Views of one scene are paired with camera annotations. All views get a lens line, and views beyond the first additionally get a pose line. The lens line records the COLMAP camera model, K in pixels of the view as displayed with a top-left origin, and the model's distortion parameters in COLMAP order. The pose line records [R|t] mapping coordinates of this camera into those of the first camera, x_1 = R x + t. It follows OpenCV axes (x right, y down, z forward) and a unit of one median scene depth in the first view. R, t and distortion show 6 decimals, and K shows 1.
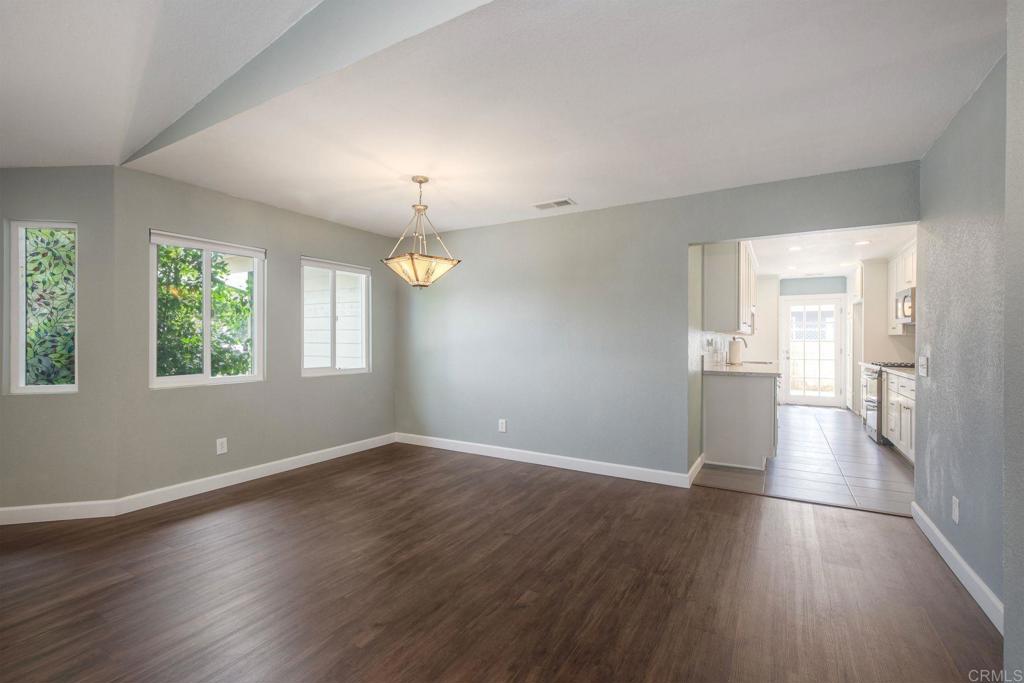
lens RADIAL K [[459.3, 0, 521.4], [0, 459.3, 341.0], [0, 0, 1]] dist [0.011060, -0.000233]
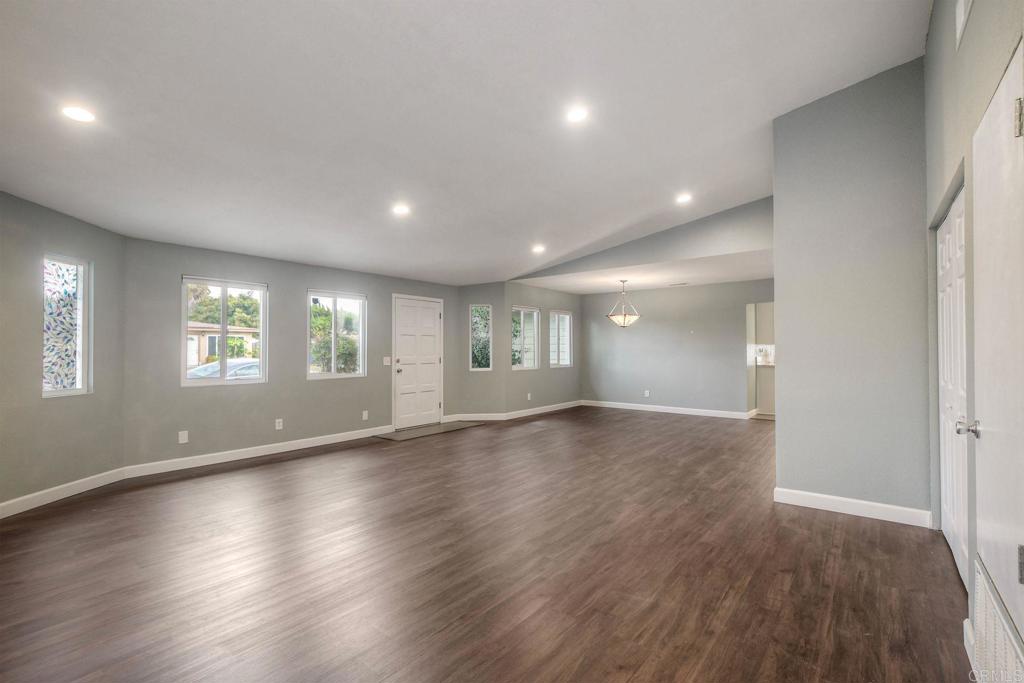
lens RADIAL K [[455.6, 0, 515.1], [0, 455.6, 345.2], [0, 0, 1]] dist [0.003716, 0.000324]
pose [[0.990183, -0.006969, -0.139605, -0.352318], [0.004864, 0.999869, -0.015414, 0.005985], [0.139694, 0.014584, 0.990087, -1.079503]]
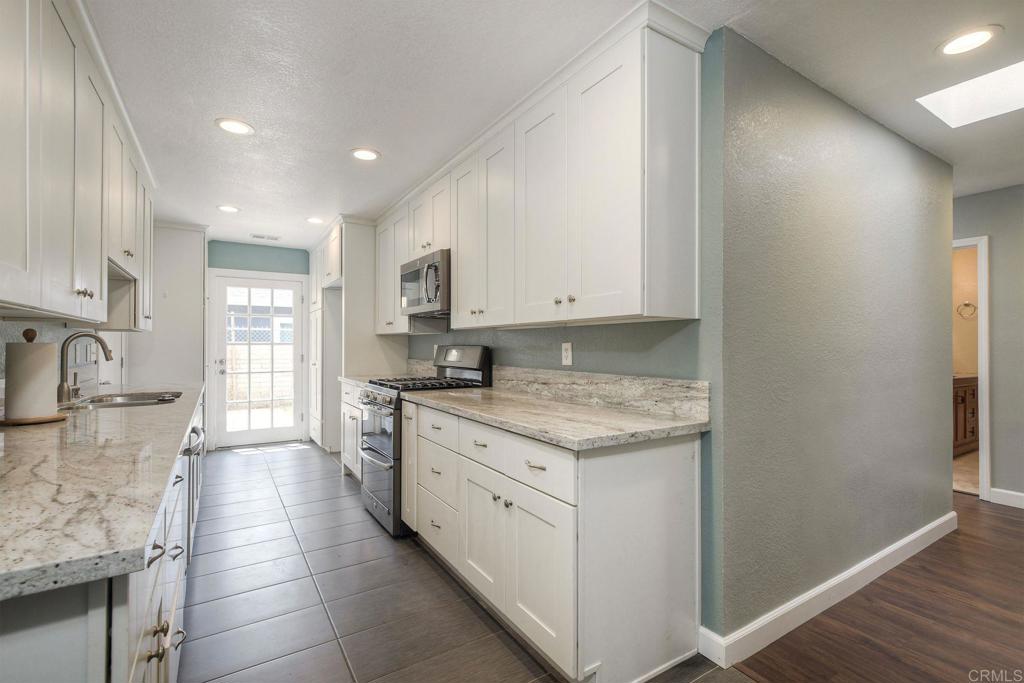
lens RADIAL K [[459.3, 0, 521.4], [0, 459.3, 341.0], [0, 0, 1]] dist [0.011060, -0.000233]
pose [[0.459721, 0.004093, 0.888054, 0.474759], [0.003301, 0.999975, -0.006317, 0.002798], [-0.888057, 0.005835, 0.459696, 0.803012]]
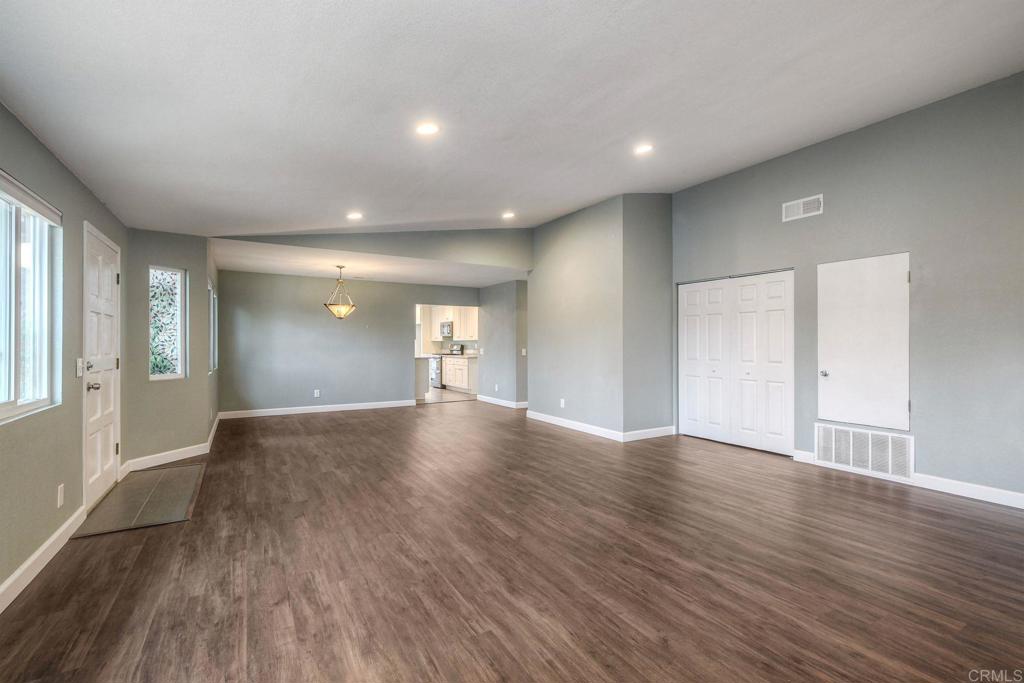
lens RADIAL K [[455.6, 0, 515.1], [0, 455.6, 345.2], [0, 0, 1]] dist [0.003716, 0.000324]
pose [[0.486199, -0.005516, 0.873831, -1.289169], [0.005862, 0.999978, 0.003050, 0.001948], [-0.873828, 0.003640, 0.486221, -0.529894]]
